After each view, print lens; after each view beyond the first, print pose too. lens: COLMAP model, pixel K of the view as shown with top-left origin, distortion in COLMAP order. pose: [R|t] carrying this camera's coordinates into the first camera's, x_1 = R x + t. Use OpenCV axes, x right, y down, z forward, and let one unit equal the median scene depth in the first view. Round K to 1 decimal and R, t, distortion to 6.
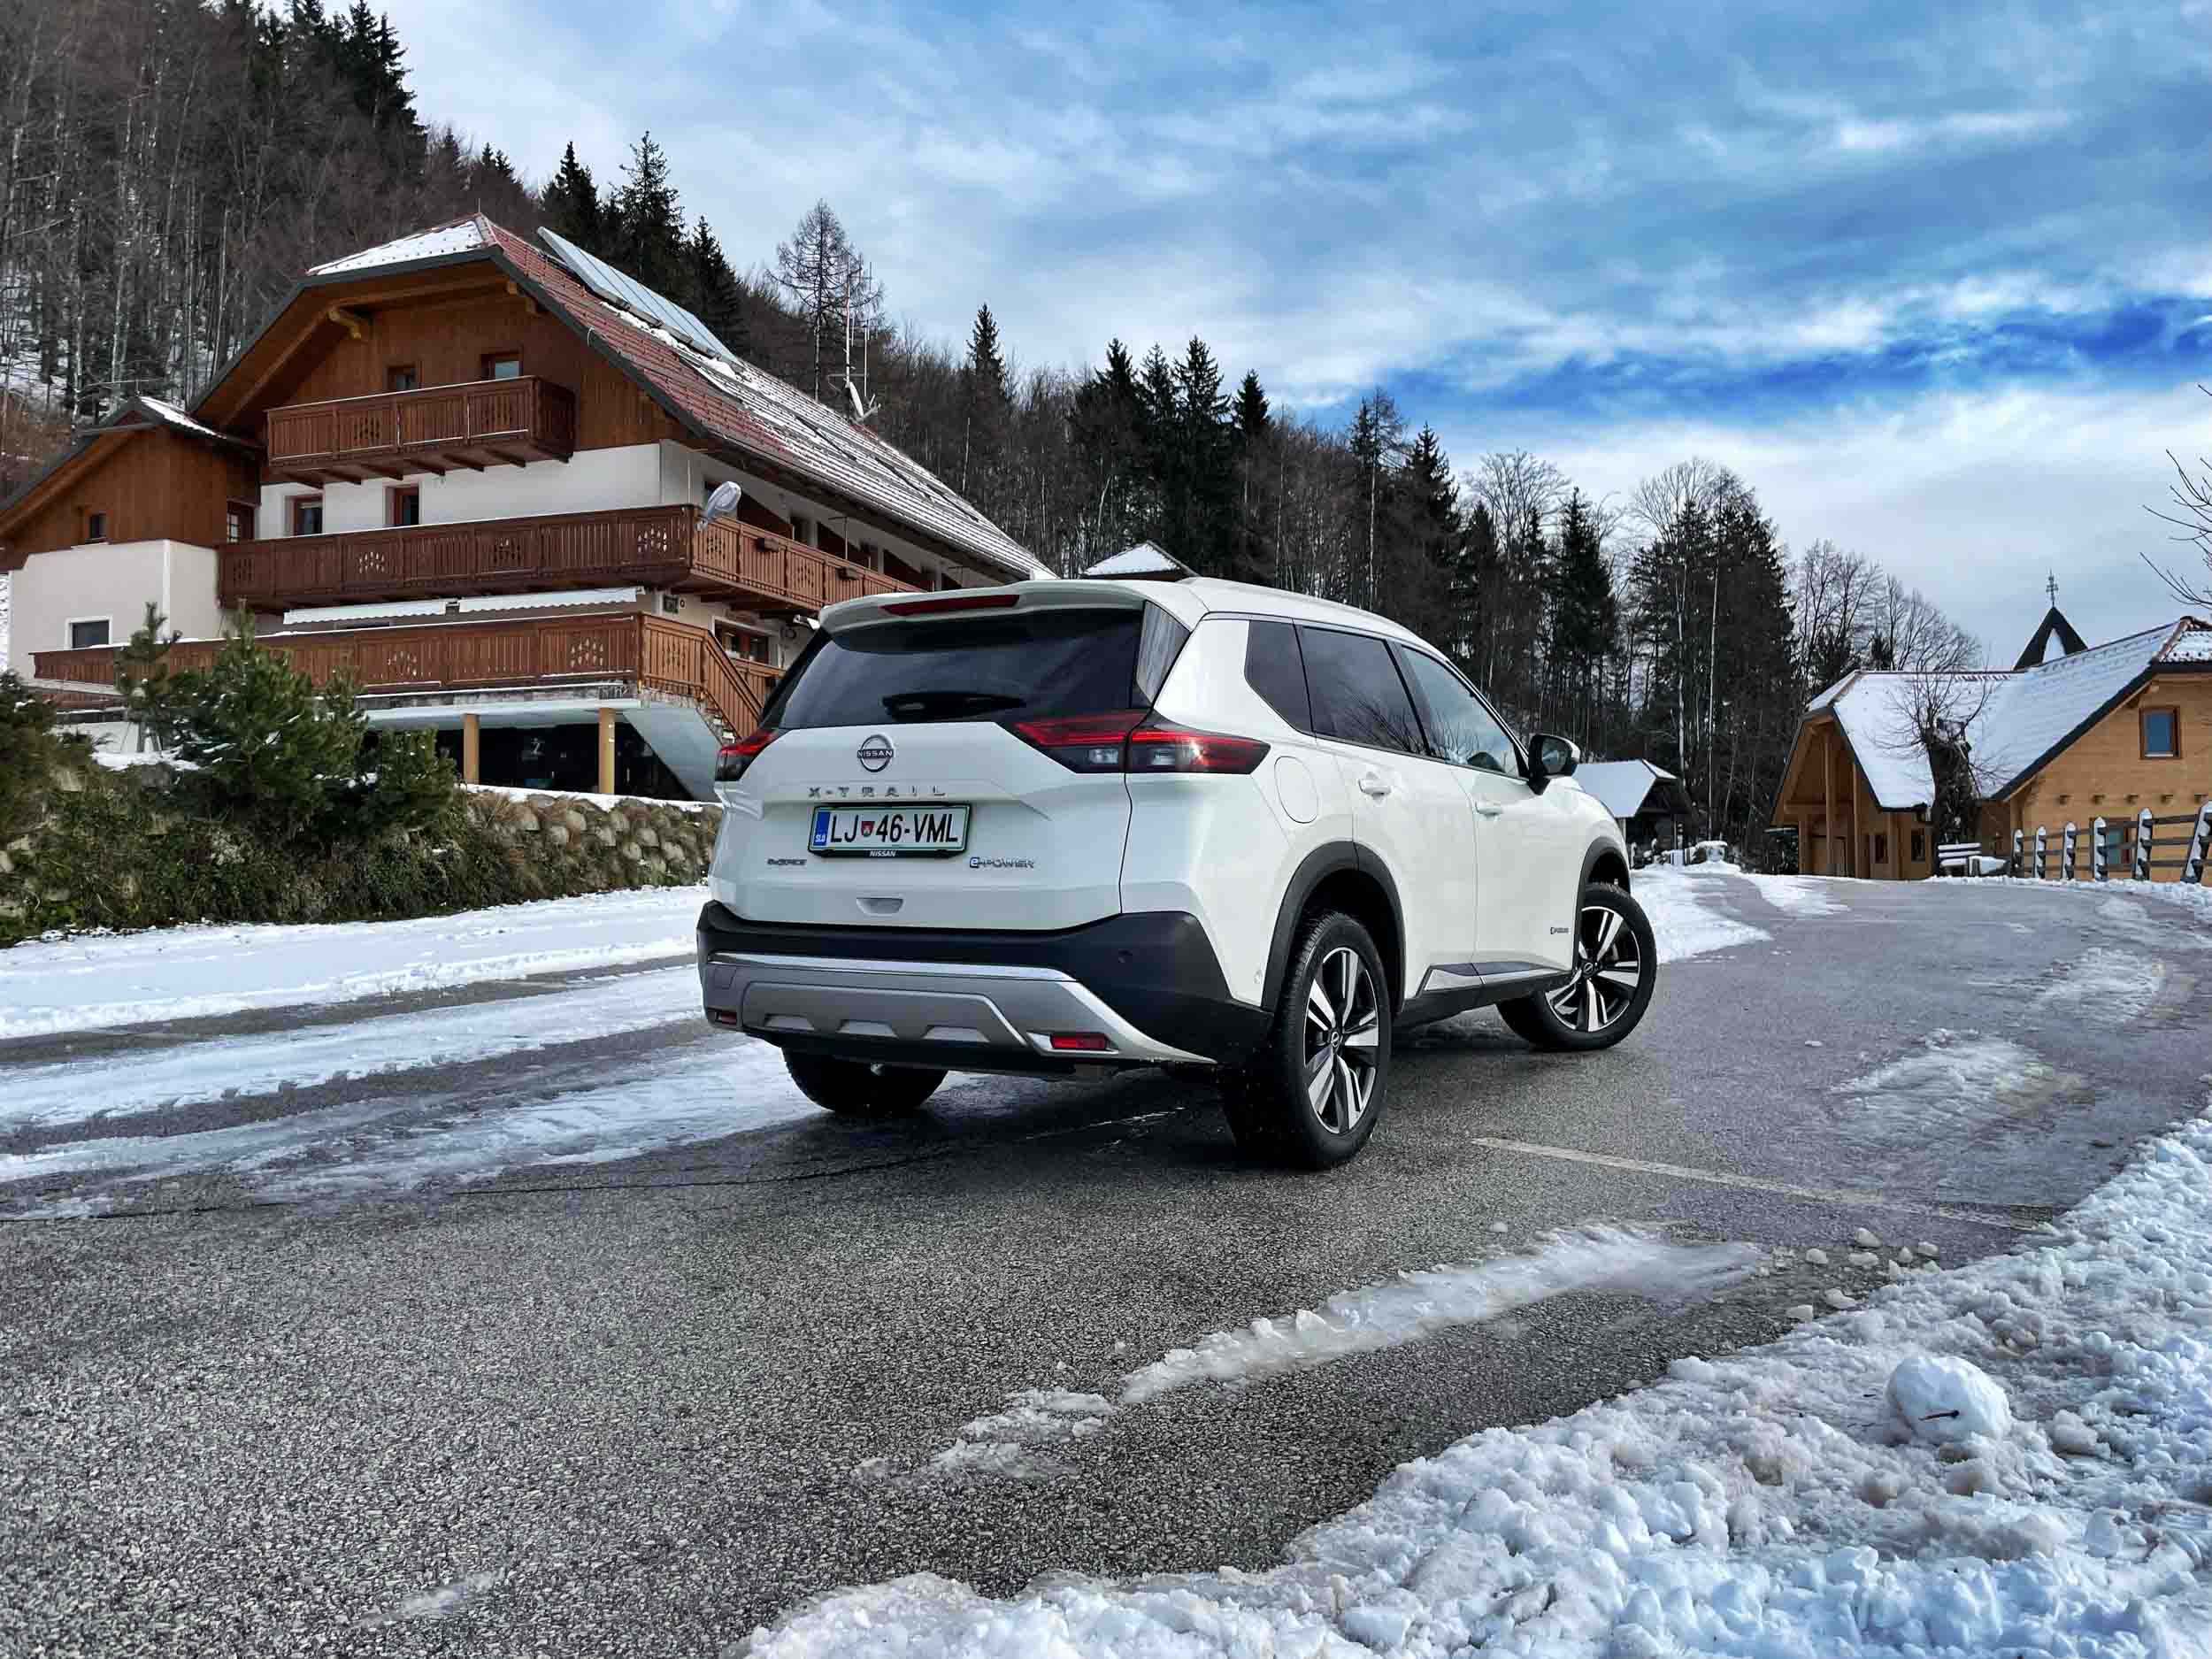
lens RADIAL K [[1669.0, 0, 1106.0], [0, 1669.0, 829.5], [0, 0, 1]] dist [0.090041, -0.094245]
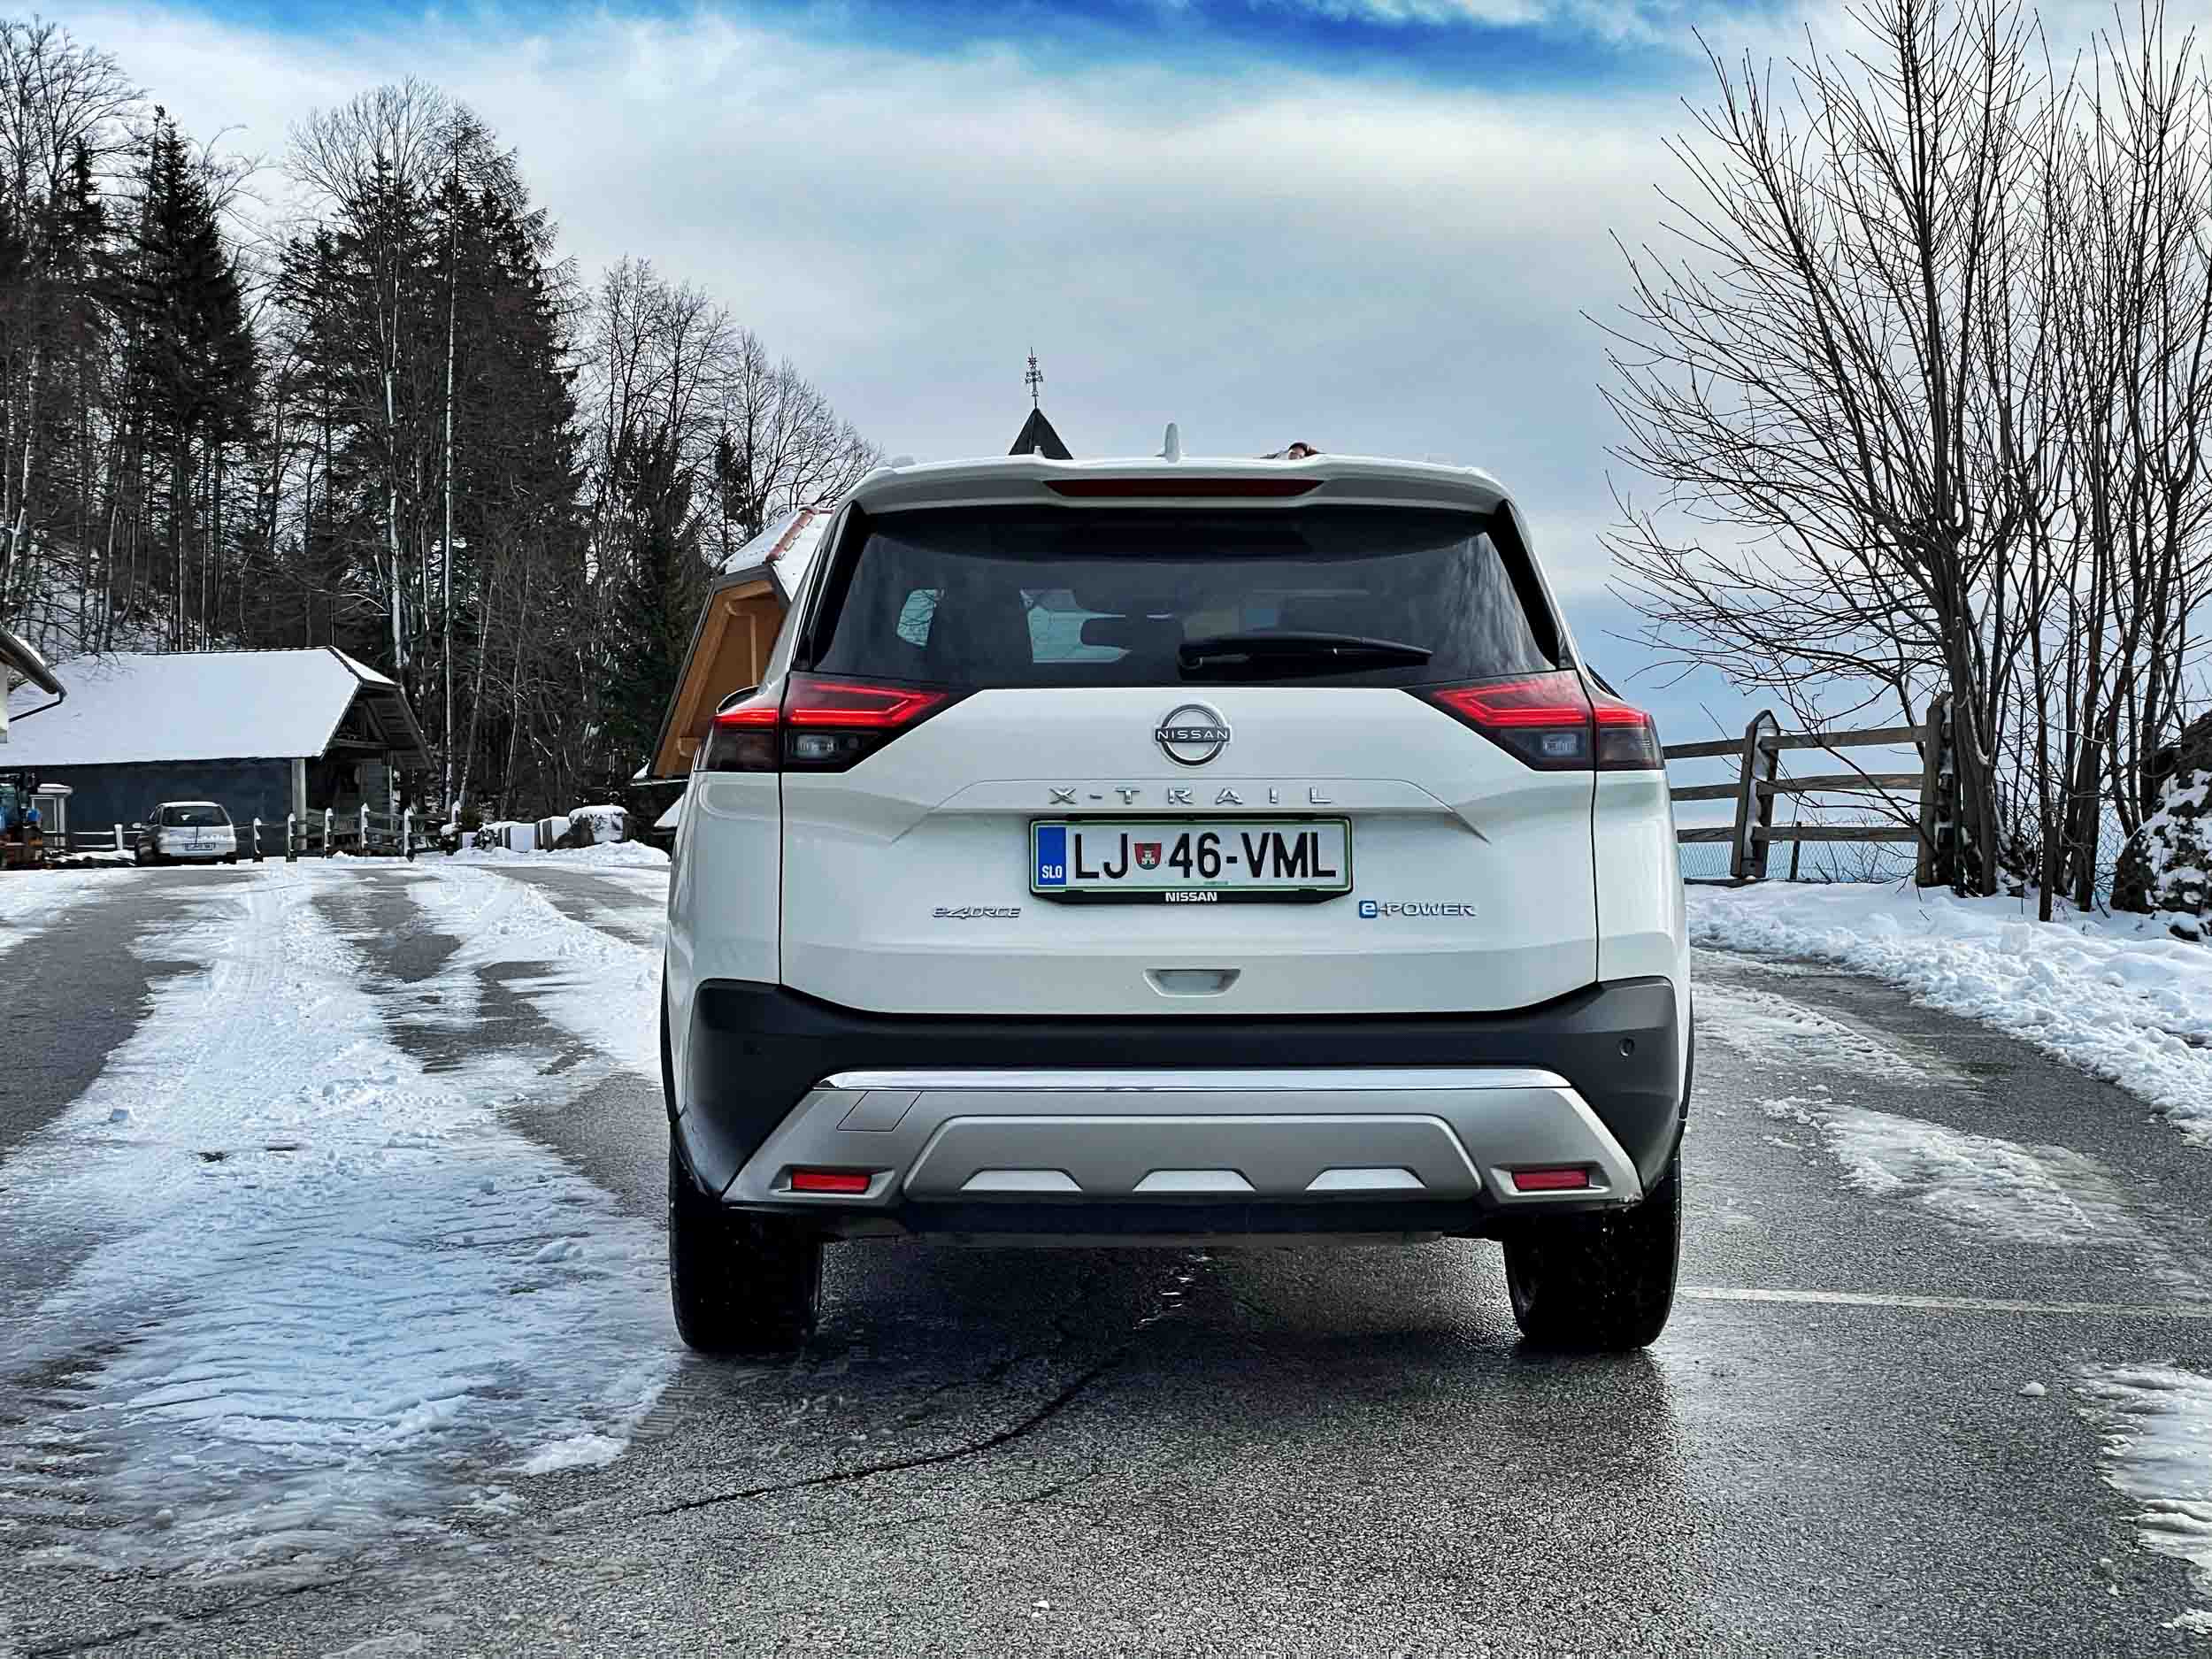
lens RADIAL K [[3279.3, 0, 1106.0], [0, 3279.3, 829.5], [0, 0, 1]] dist [0.030114, 0.027083]
pose [[0.851127, -0.009445, 0.524875, -0.570911], [0.001311, 0.999873, 0.015866, -0.021265], [-0.524959, -0.012816, 0.851031, -0.008204]]
